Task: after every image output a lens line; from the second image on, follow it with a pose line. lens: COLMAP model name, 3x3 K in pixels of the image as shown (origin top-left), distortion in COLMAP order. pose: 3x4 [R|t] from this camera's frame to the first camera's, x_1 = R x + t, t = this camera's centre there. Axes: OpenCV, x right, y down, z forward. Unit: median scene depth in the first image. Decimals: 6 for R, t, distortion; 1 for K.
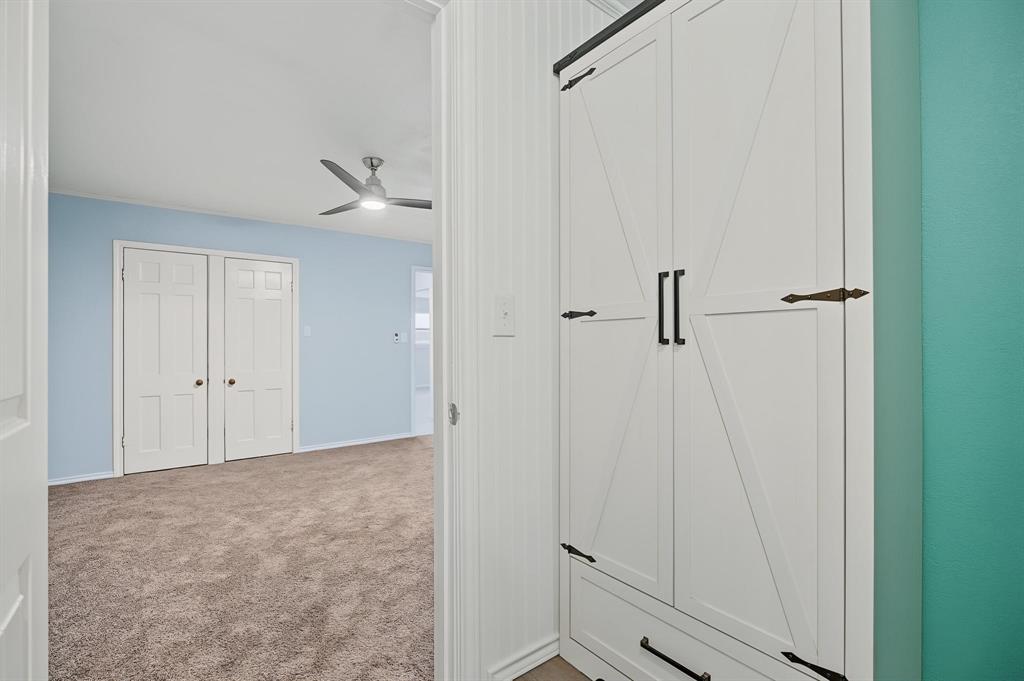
lens RADIAL K [[458.4, 0, 508.7], [0, 458.4, 346.0], [0, 0, 1]] dist [-0.008385, 0.000600]
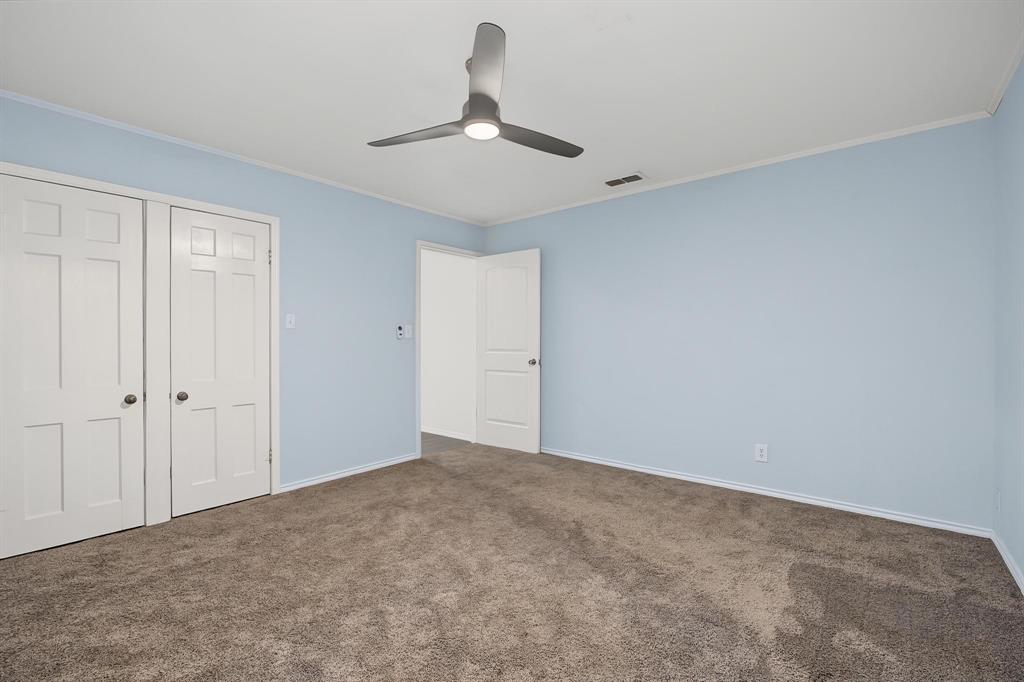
lens RADIAL K [[458.4, 0, 508.7], [0, 458.4, 346.5], [0, 0, 1]] dist [-0.008385, 0.000600]
pose [[0.972703, 0.002645, 0.232038, -0.340021], [-0.004972, 0.999943, 0.009442, -0.002341], [-0.232000, -0.010338, 0.972661, 0.284634]]
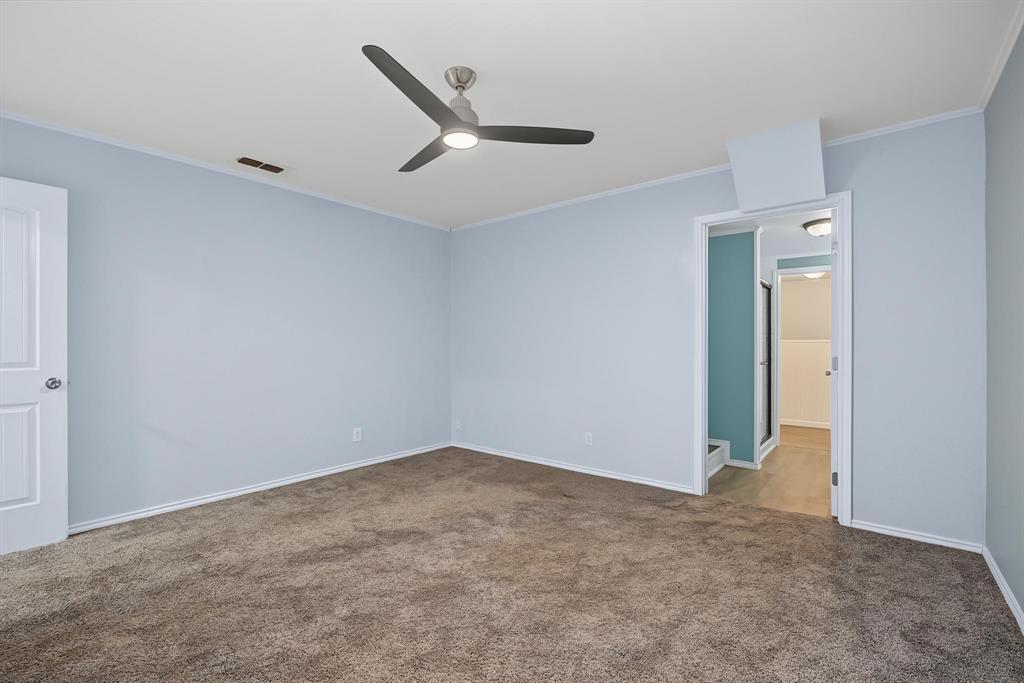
lens RADIAL K [[458.4, 0, 508.7], [0, 458.4, 347.0], [0, 0, 1]] dist [-0.008385, 0.000600]
pose [[-0.246233, 0.001752, 0.969209, -0.805296], [0.003053, 0.999995, -0.001032, -0.002185], [-0.969206, 0.002705, -0.246237, 0.909339]]
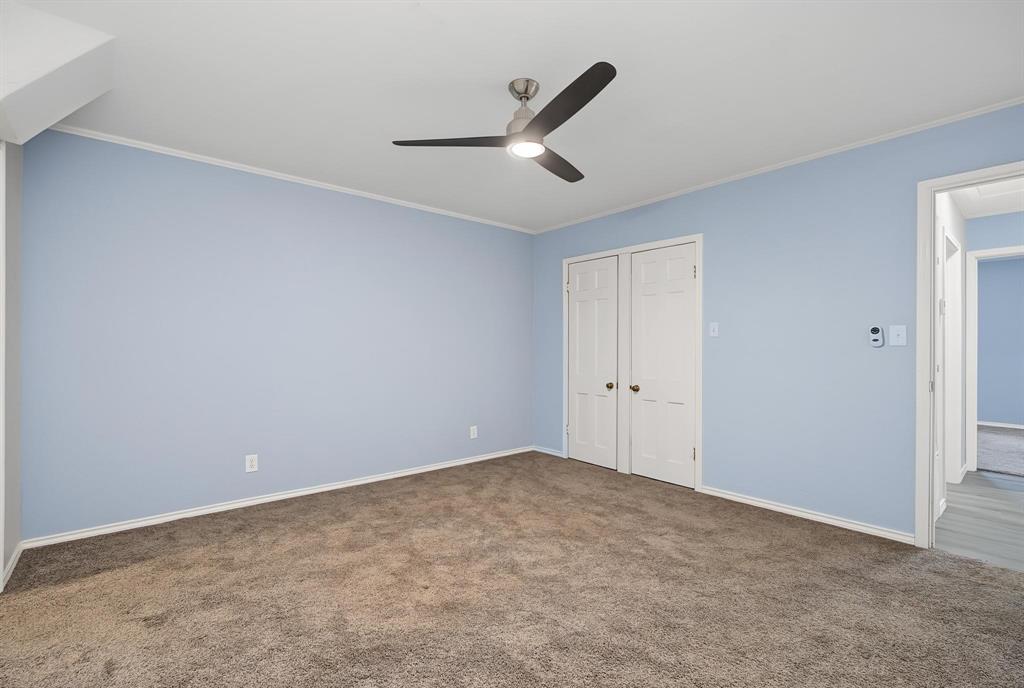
lens RADIAL K [[462.9, 0, 504.0], [0, 462.9, 345.3], [0, 0, 1]] dist [0.000000, 0.000013]
pose [[0.061612, 0.004246, -0.998091, 0.337337], [-0.004235, 0.999983, 0.003992, -0.011465], [0.998091, 0.003981, 0.061629, 0.767936]]
